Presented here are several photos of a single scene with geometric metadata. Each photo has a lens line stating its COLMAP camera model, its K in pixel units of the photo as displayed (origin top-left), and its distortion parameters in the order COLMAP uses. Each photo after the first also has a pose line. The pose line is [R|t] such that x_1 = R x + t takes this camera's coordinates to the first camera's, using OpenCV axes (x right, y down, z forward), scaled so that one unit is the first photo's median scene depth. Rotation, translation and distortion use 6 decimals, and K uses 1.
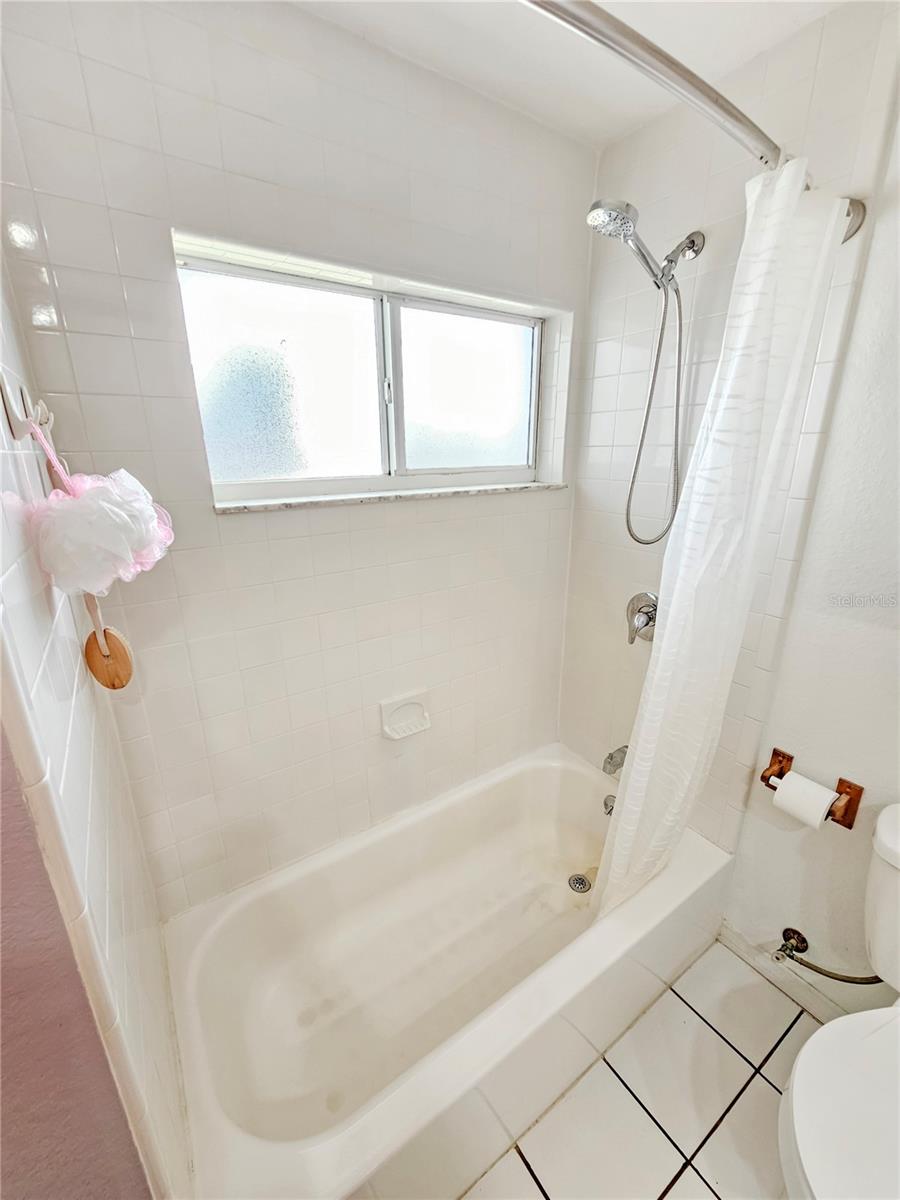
lens RADIAL K [[492.0, 0, 451.2], [0, 492.0, 597.9], [0, 0, 1]] dist [-0.000460, 0.000593]
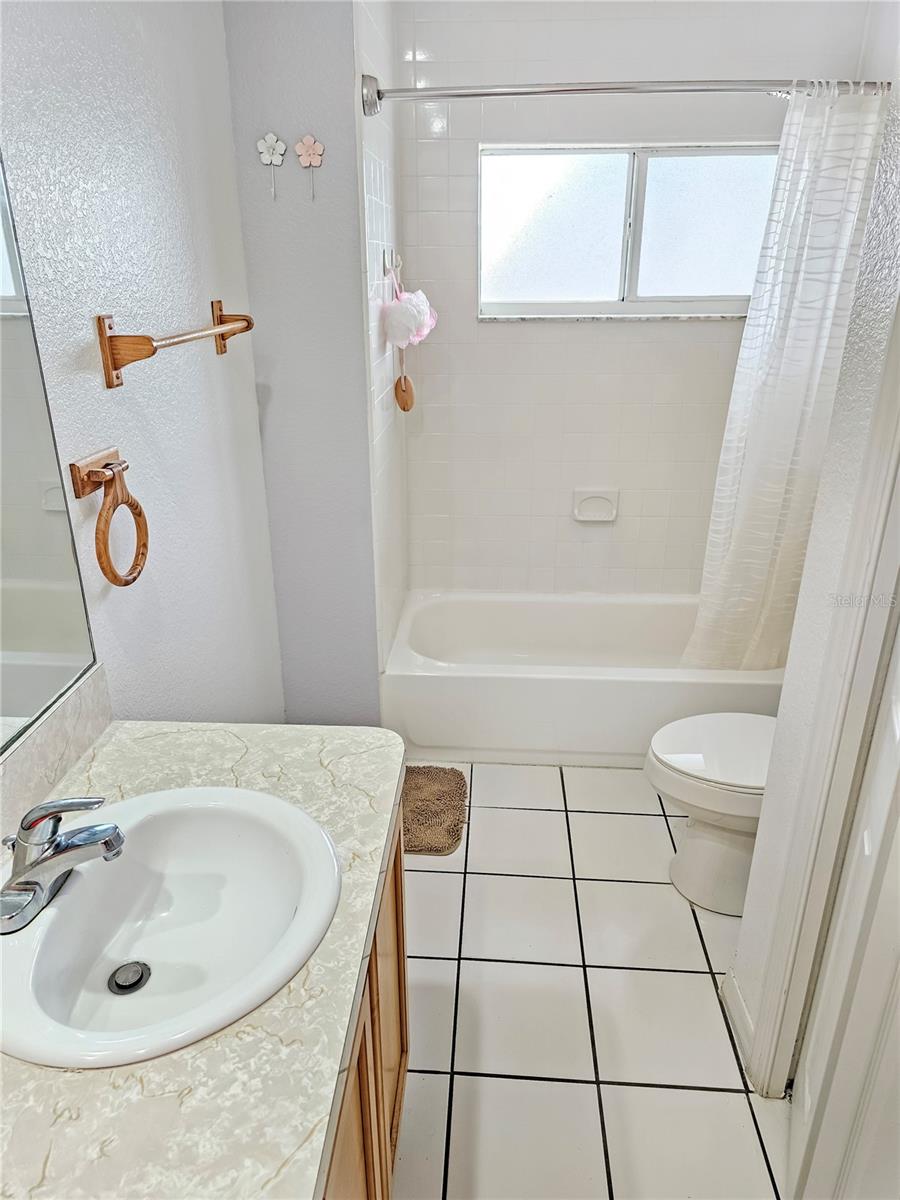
lens RADIAL K [[812.2, 0, 443.2], [0, 812.2, 603.2], [0, 0, 1]] dist [0.051053, -0.020833]
pose [[0.794462, 0.241129, -0.557394, 1.092419], [-0.182960, 0.970189, 0.158929, 0.303255], [0.579100, -0.024282, 0.814895, -1.193591]]
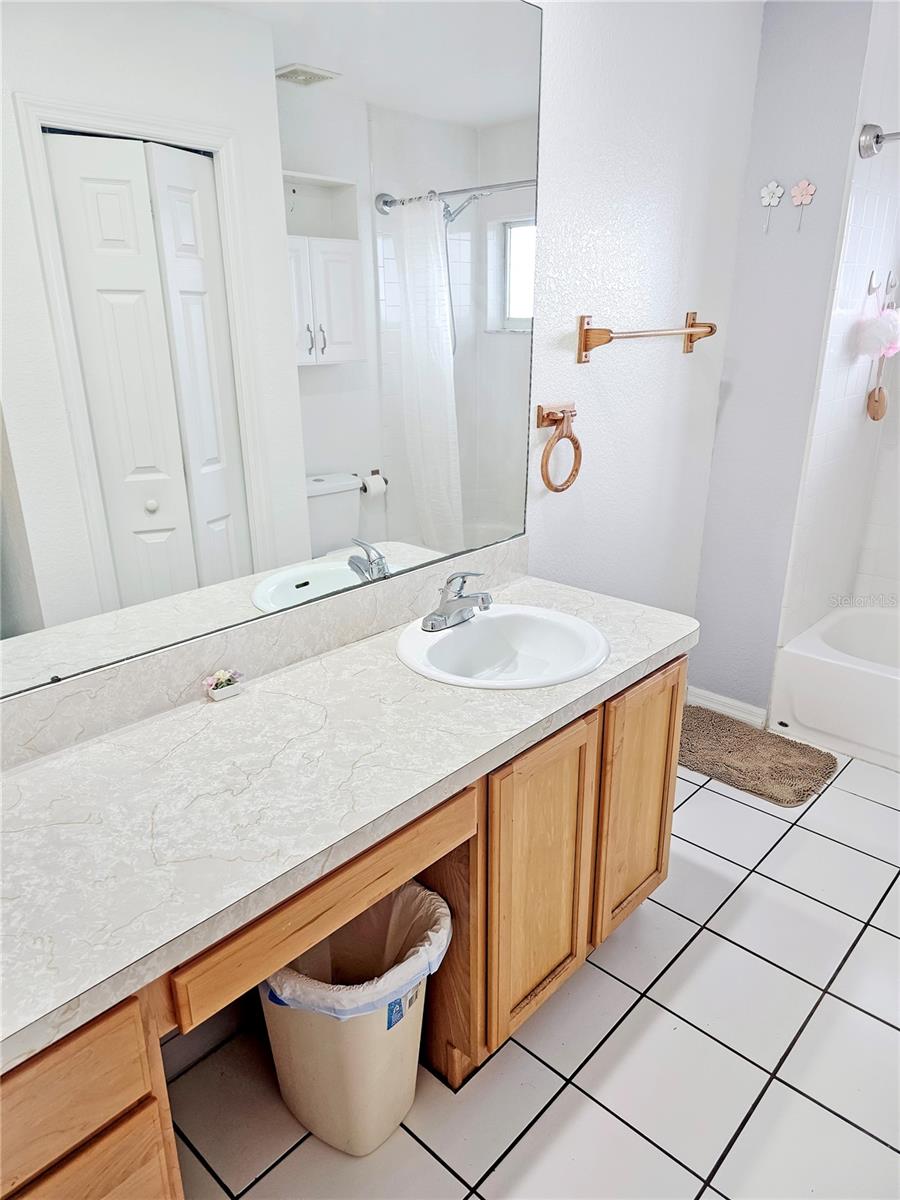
lens RADIAL K [[812.2, 0, 451.9], [0, 812.2, 597.2], [0, 0, 1]] dist [0.051053, -0.020833]
pose [[0.248614, 0.339360, -0.907207, 1.756035], [-0.284854, 0.920813, 0.266387, 0.357660], [0.925770, 0.192194, 0.325595, -1.247726]]
